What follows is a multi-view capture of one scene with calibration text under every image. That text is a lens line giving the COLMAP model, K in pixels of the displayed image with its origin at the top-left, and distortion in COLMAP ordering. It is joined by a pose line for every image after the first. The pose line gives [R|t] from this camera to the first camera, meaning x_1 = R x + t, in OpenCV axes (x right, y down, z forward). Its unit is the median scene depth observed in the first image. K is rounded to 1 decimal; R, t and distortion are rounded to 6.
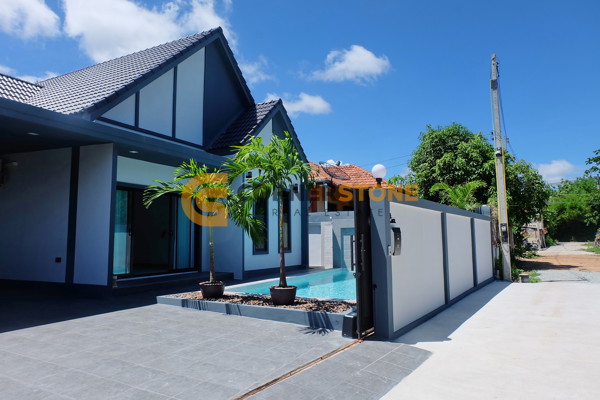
lens RADIAL K [[424.6, 0, 300.0], [0, 424.6, 200.0], [0, 0, 1]] dist [-0.109854, 0.000743]
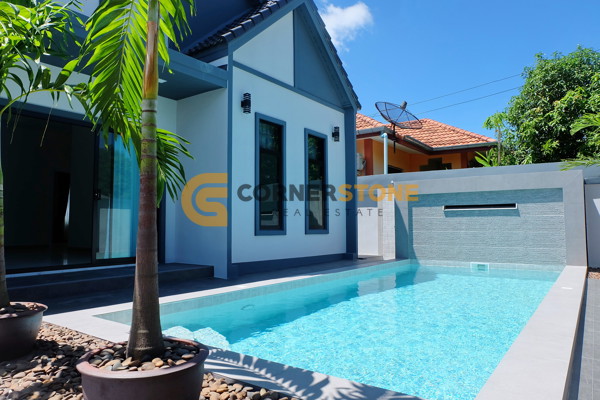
lens RADIAL K [[418.3, 0, 300.0], [0, 418.3, 200.0], [0, 0, 1]] dist [-0.035198, 0.042737]
pose [[0.987967, -0.007500, -0.154483, 0.032511], [0.010921, 0.999713, 0.021310, 0.056811], [0.154279, -0.022741, 0.987766, 0.360970]]
